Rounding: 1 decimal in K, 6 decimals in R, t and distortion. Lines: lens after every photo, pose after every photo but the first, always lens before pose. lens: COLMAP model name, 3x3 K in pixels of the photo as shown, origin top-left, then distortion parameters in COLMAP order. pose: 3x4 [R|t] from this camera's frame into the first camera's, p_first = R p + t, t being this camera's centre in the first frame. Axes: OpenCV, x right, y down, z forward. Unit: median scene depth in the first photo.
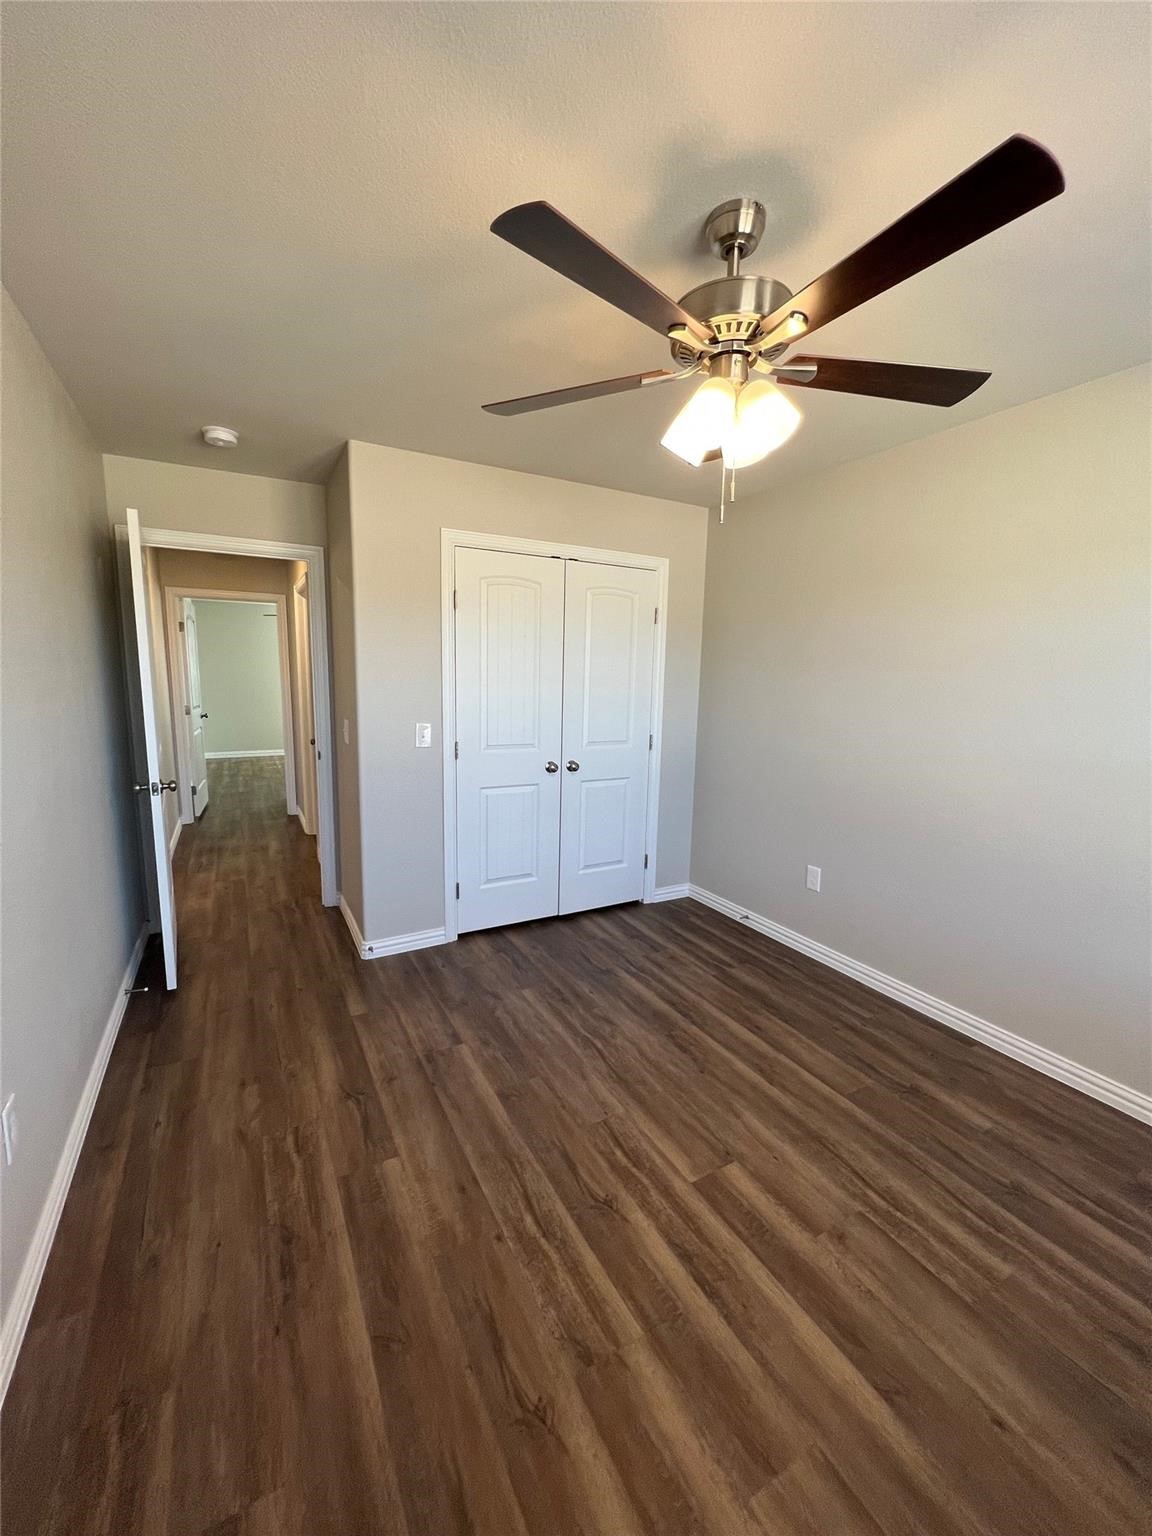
lens RADIAL K [[616.0, 0, 576.0], [0, 616.0, 768.0], [0, 0, 1]] dist [-0.002601, 0.000463]
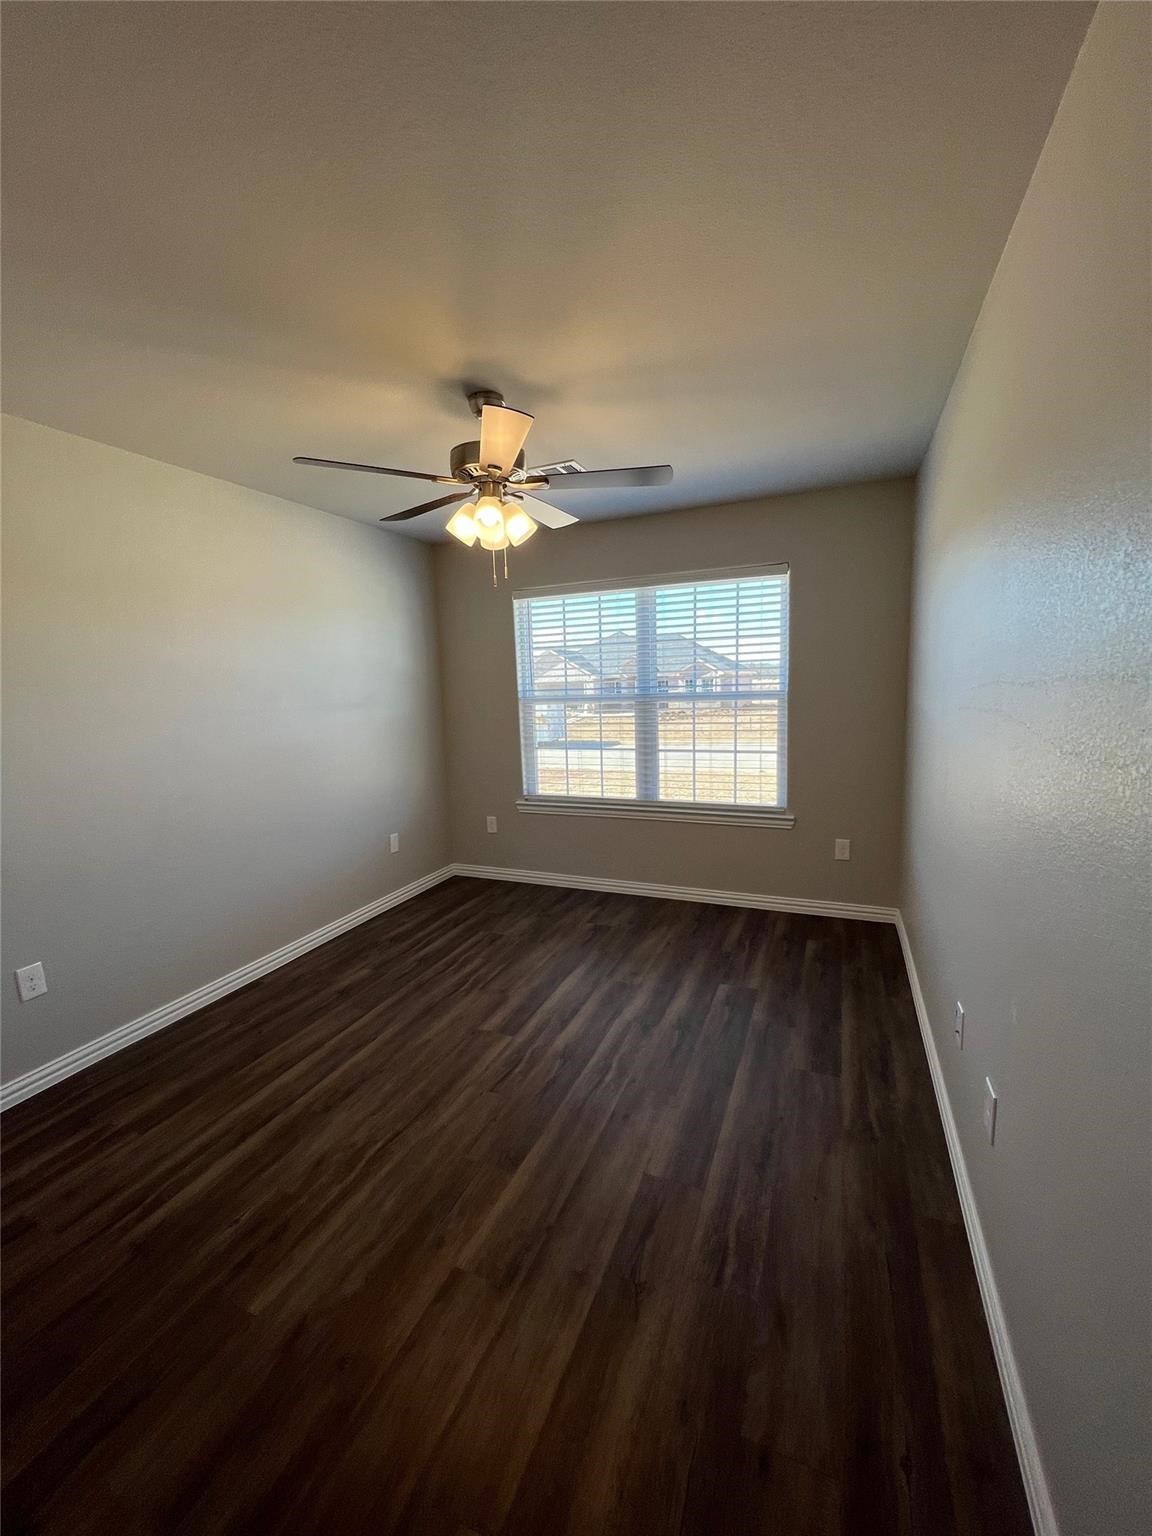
lens RADIAL K [[616.0, 0, 576.0], [0, 616.0, 768.0], [0, 0, 1]] dist [-0.002601, 0.000463]
pose [[-0.613938, -0.107382, 0.782016, -0.786530], [0.140373, 0.960060, 0.242033, -0.210856], [-0.776772, 0.258367, -0.574344, 1.266437]]
